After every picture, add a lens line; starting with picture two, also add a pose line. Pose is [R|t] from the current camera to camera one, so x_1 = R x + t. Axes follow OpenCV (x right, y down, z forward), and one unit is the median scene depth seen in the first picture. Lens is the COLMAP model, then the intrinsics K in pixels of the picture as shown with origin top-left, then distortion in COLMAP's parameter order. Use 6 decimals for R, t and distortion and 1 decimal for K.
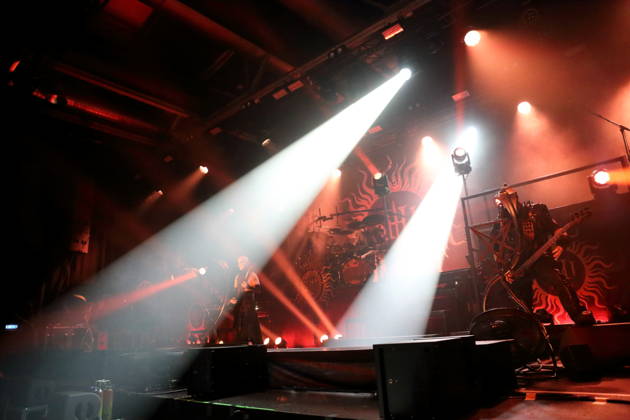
lens RADIAL K [[445.8, 0, 315.0], [0, 445.8, 210.0], [0, 0, 1]] dist [-0.025101, 0.000231]
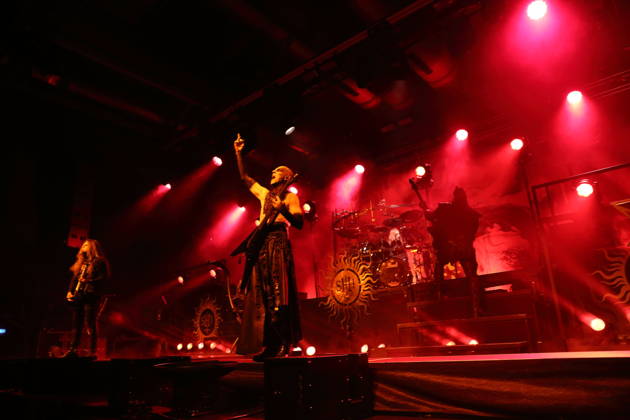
lens RADIAL K [[440.3, 0, 315.0], [0, 440.3, 210.0], [0, 0, 1]] dist [-0.027273, 0.000235]
pose [[0.999536, 0.018680, 0.024074, -0.090575], [-0.018042, 0.999488, -0.026442, 0.038888], [-0.024555, 0.025995, 0.999360, 0.120836]]
